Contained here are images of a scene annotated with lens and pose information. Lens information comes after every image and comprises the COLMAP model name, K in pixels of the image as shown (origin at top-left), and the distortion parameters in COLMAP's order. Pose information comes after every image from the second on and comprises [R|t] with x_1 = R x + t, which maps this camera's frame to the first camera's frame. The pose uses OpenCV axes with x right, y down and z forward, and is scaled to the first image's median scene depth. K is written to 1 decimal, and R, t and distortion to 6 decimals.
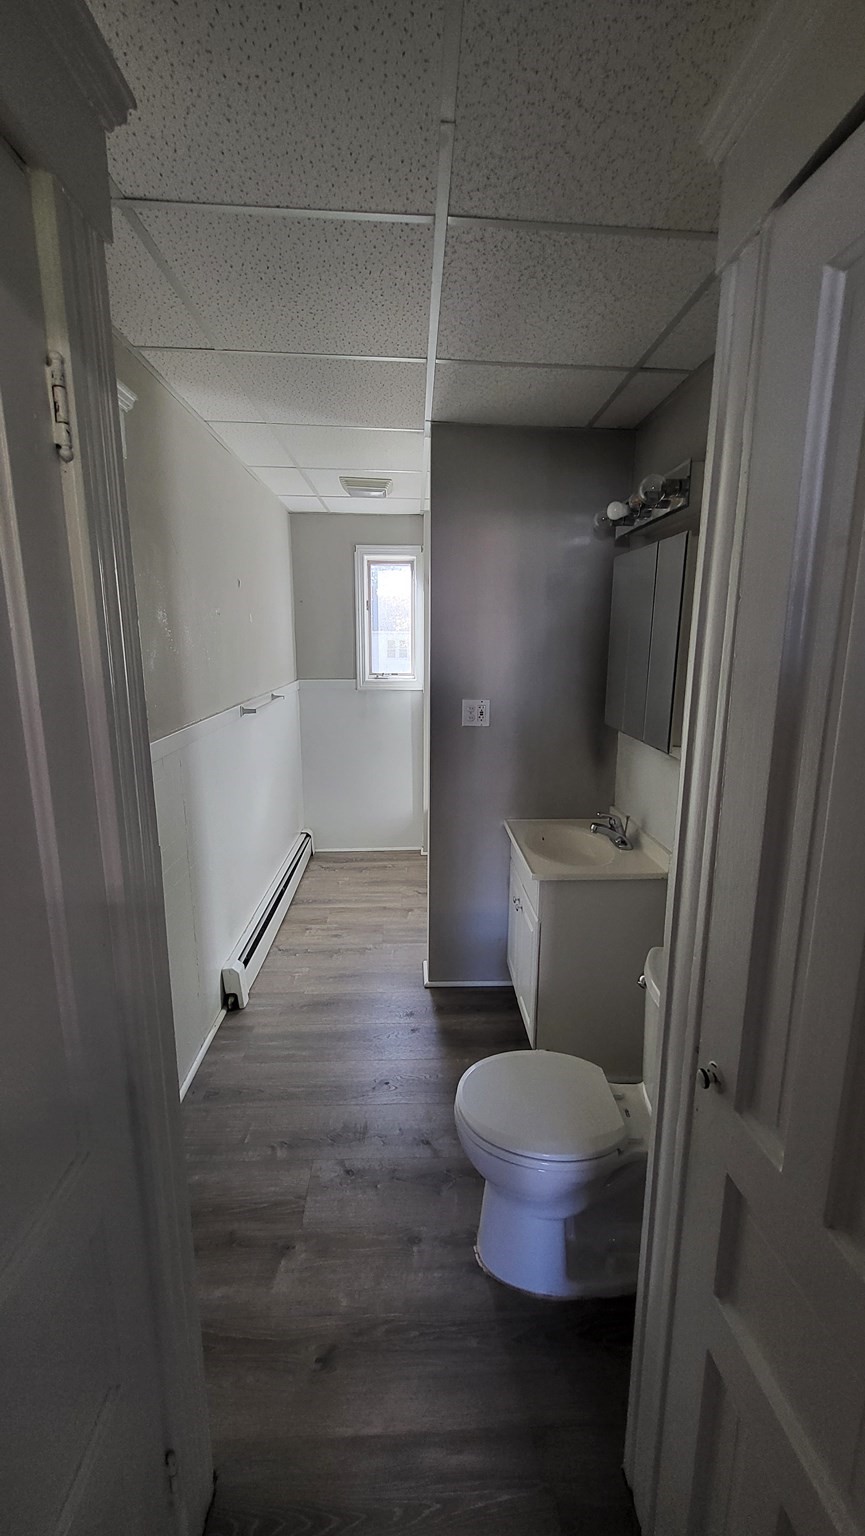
lens RADIAL K [[602.4, 0, 439.3], [0, 602.4, 766.5], [0, 0, 1]] dist [-0.001283, -0.000727]
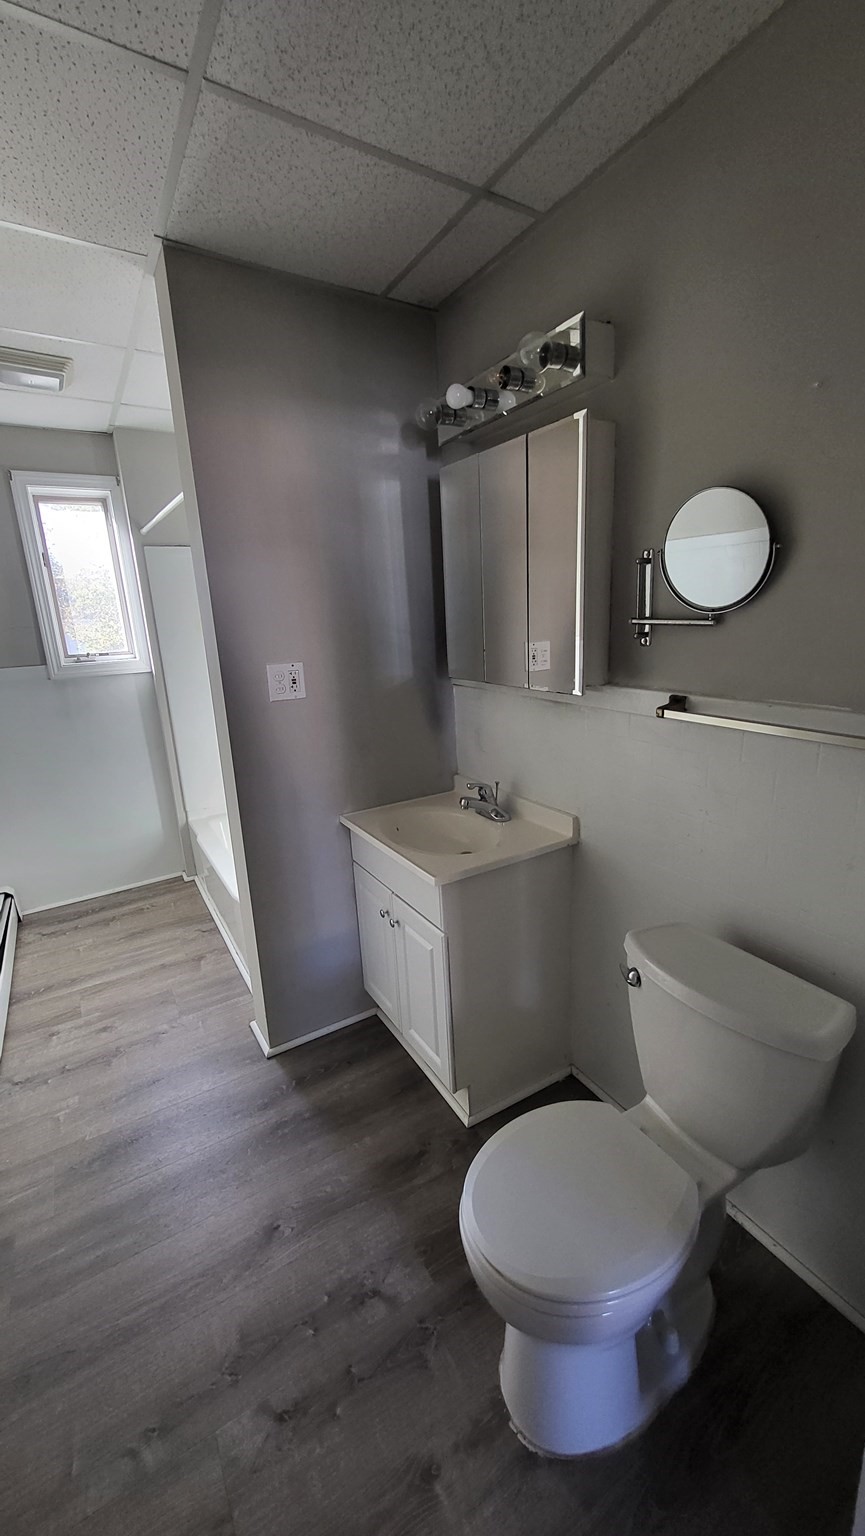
lens RADIAL K [[602.4, 0, 439.3], [0, 602.4, 766.5], [0, 0, 1]] dist [-0.001283, -0.000727]
pose [[0.873443, -0.166526, 0.457565, -0.103064], [0.151498, 0.986001, 0.069650, -0.007740], [-0.462758, 0.008485, 0.886444, 0.206825]]
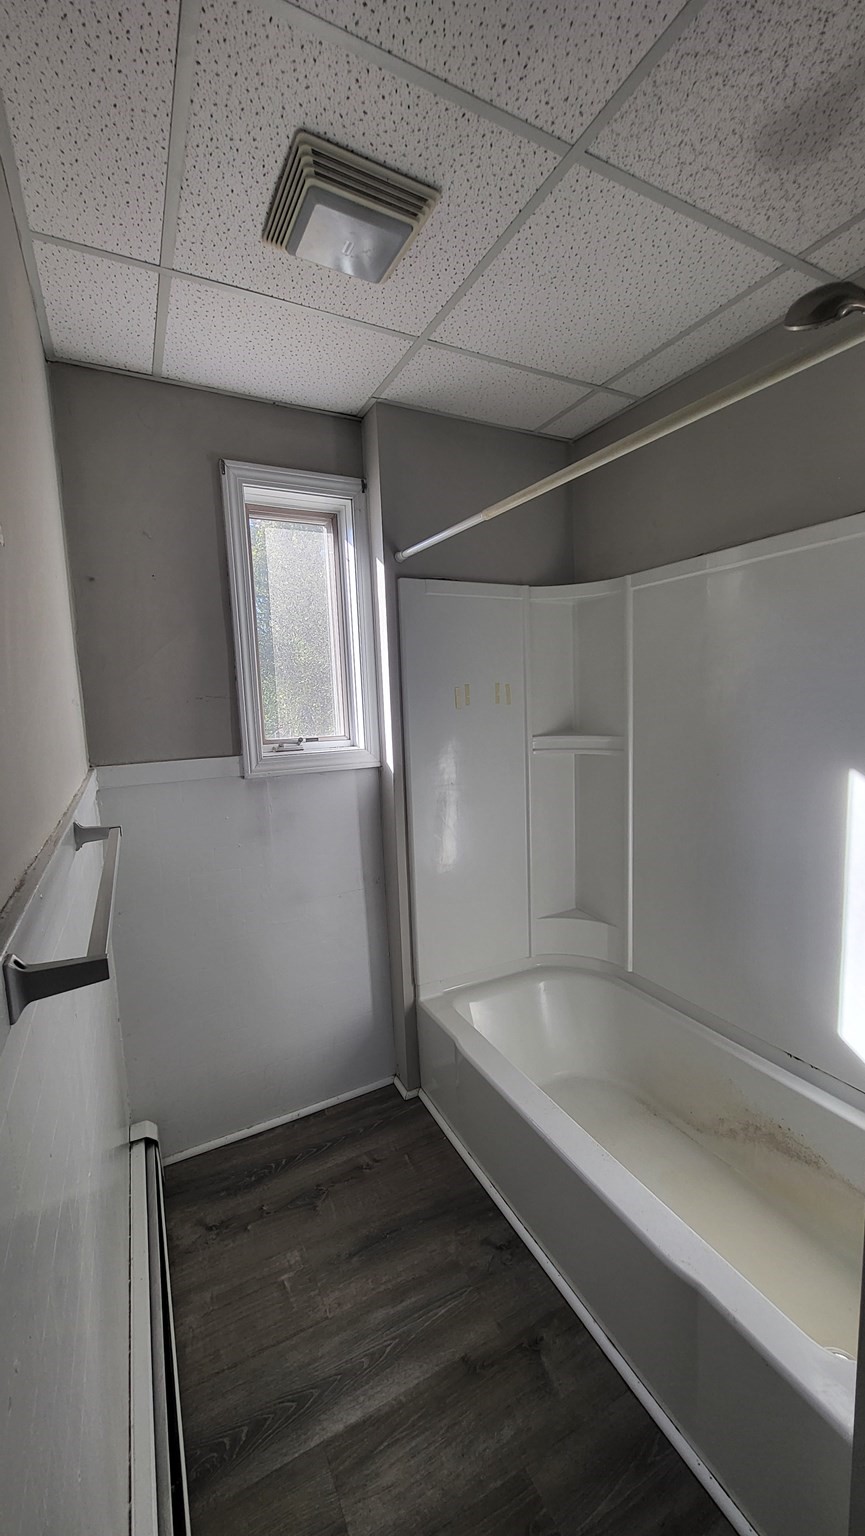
lens RADIAL K [[589.7, 0, 432.5], [0, 589.7, 768.0], [0, 0, 1]] dist [-0.006778, -0.000270]
pose [[0.906605, -0.087599, 0.412787, -0.252675], [0.128119, 0.989180, -0.071471, -0.114095], [-0.402060, 0.117682, 0.908019, 0.720500]]
